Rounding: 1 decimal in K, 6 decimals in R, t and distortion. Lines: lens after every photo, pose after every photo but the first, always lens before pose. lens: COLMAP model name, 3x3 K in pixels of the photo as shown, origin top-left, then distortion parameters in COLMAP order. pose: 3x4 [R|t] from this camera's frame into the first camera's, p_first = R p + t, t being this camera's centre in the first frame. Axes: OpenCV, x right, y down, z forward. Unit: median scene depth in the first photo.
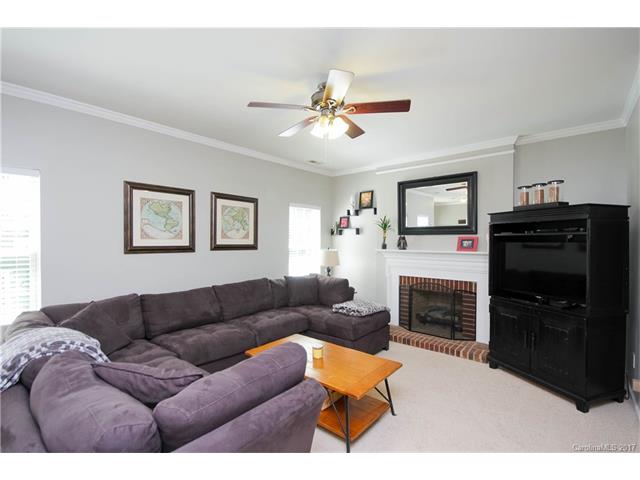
lens RADIAL K [[296.8, 0, 325.5], [0, 296.8, 242.9], [0, 0, 1]] dist [-0.004983, 0.001010]
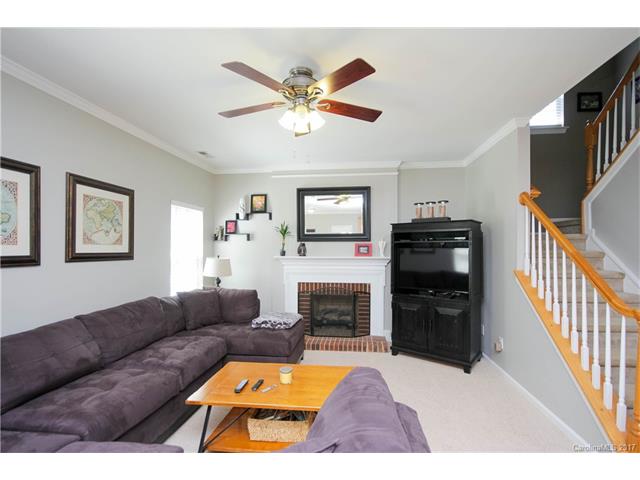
lens RADIAL K [[296.8, 0, 328.6], [0, 296.8, 246.4], [0, 0, 1]] dist [-0.004983, 0.001010]
pose [[0.832377, 0.000332, 0.554209, -0.258438], [0.006752, 0.999920, -0.010739, 0.001142], [-0.554168, 0.012681, 0.832308, 0.136105]]
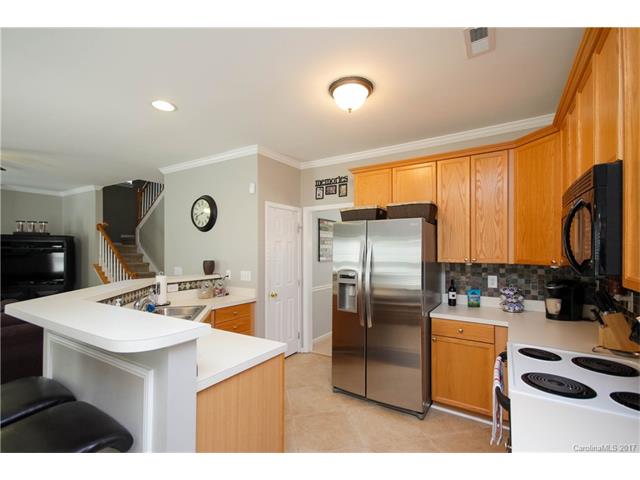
lens RADIAL K [[296.8, 0, 339.1], [0, 296.8, 245.9], [0, 0, 1]] dist [-0.004983, 0.001010]
pose [[-0.190473, 0.015245, 0.981574, -1.090390], [0.013314, 0.999828, -0.012945, 0.002949], [-0.981602, 0.010603, -0.190643, -0.401630]]
